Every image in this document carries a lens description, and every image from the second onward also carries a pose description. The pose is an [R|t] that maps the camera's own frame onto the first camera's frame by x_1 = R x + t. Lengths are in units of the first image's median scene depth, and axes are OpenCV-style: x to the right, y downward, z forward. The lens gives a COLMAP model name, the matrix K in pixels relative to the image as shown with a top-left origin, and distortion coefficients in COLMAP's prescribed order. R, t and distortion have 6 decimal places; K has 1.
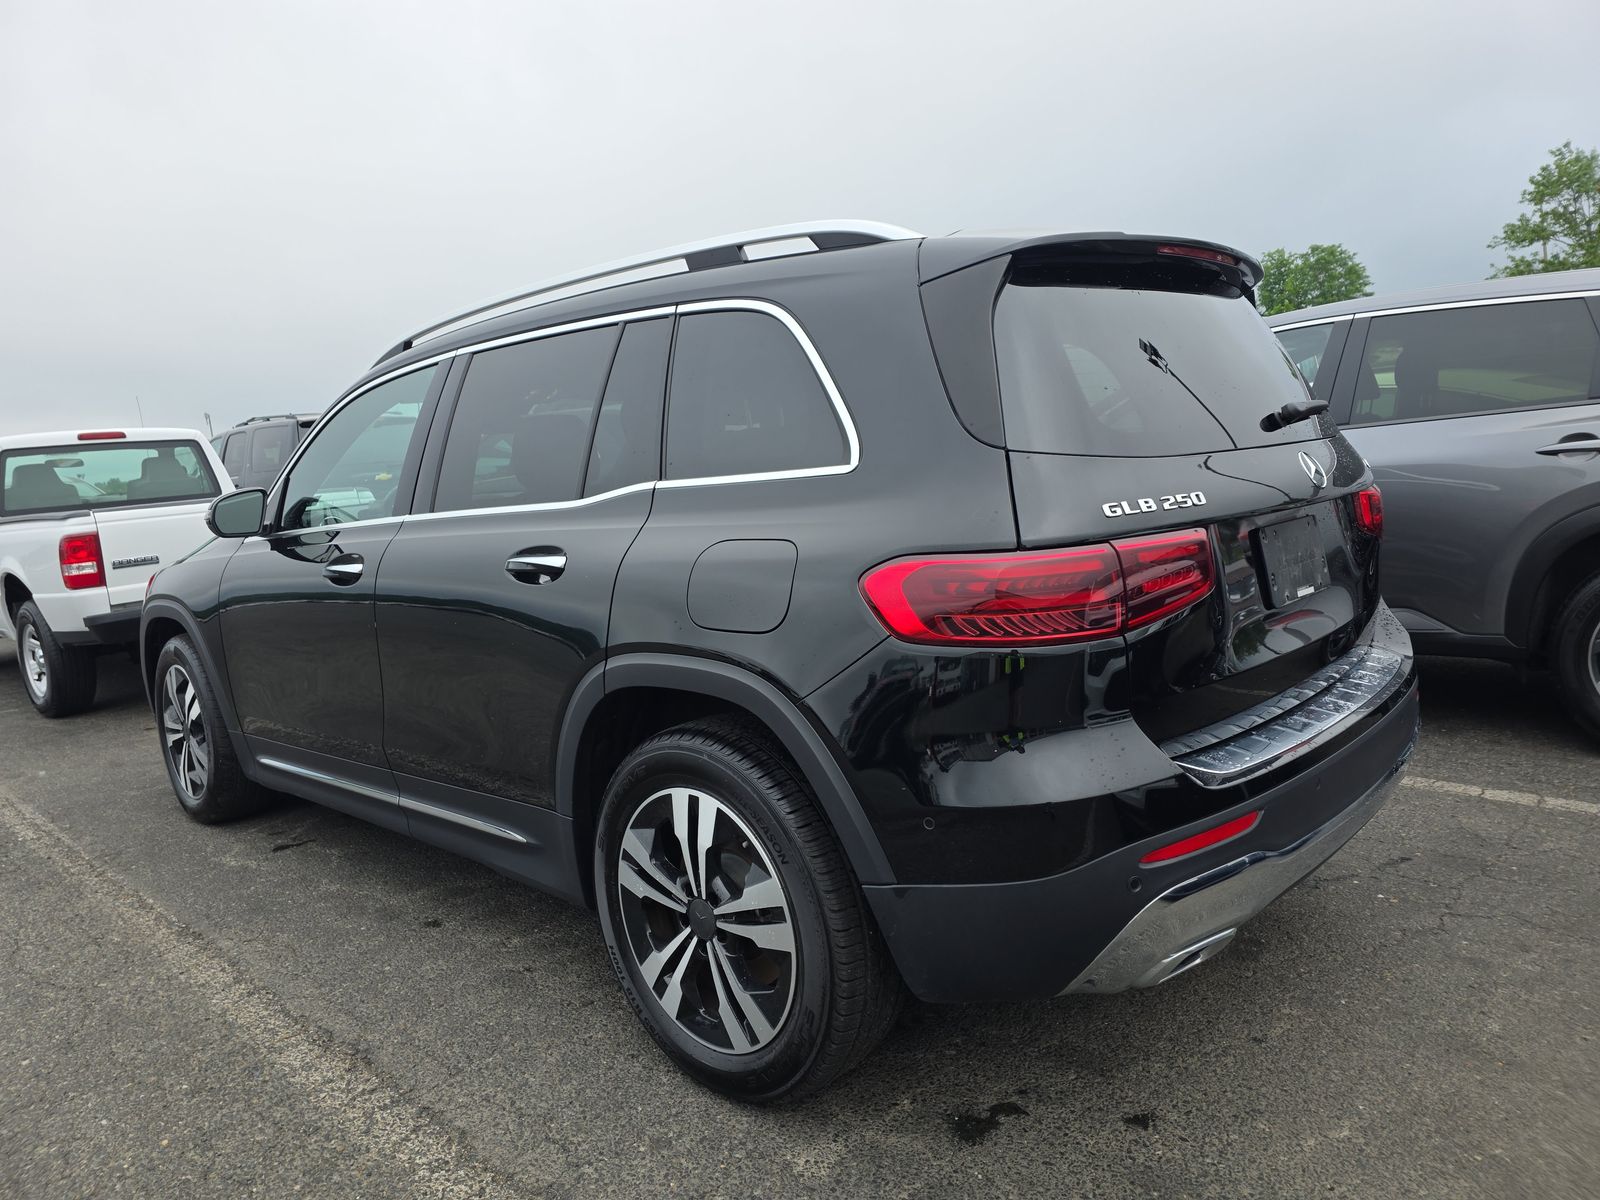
lens RADIAL K [[1129.7, 0, 803.0], [0, 1129.7, 591.9], [0, 0, 1]] dist [0.054152, -0.057653]
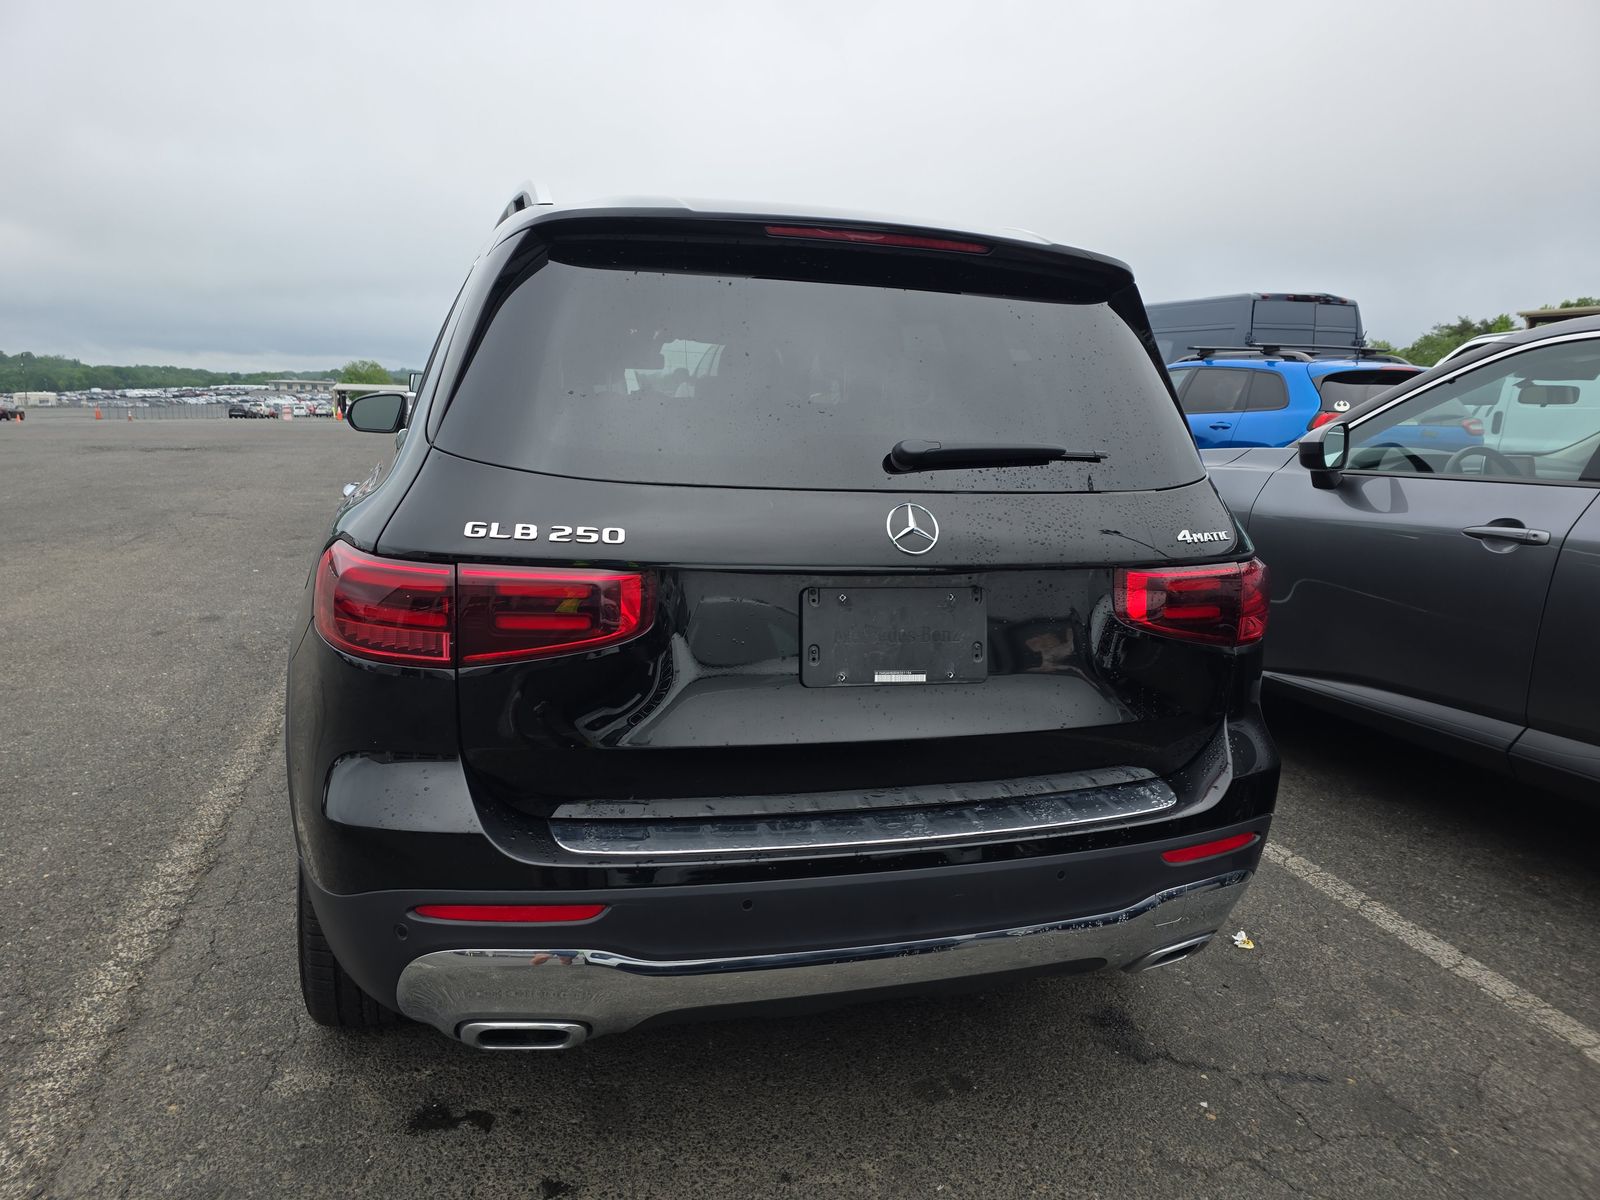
lens RADIAL K [[1129.7, 0, 801.6], [0, 1129.7, 608.5], [0, 0, 1]] dist [0.054152, -0.057653]
pose [[0.849145, 0.207738, -0.485589, 0.892706], [-0.170371, 0.977989, 0.120463, -0.155160], [0.499926, -0.019560, 0.865847, 0.335887]]
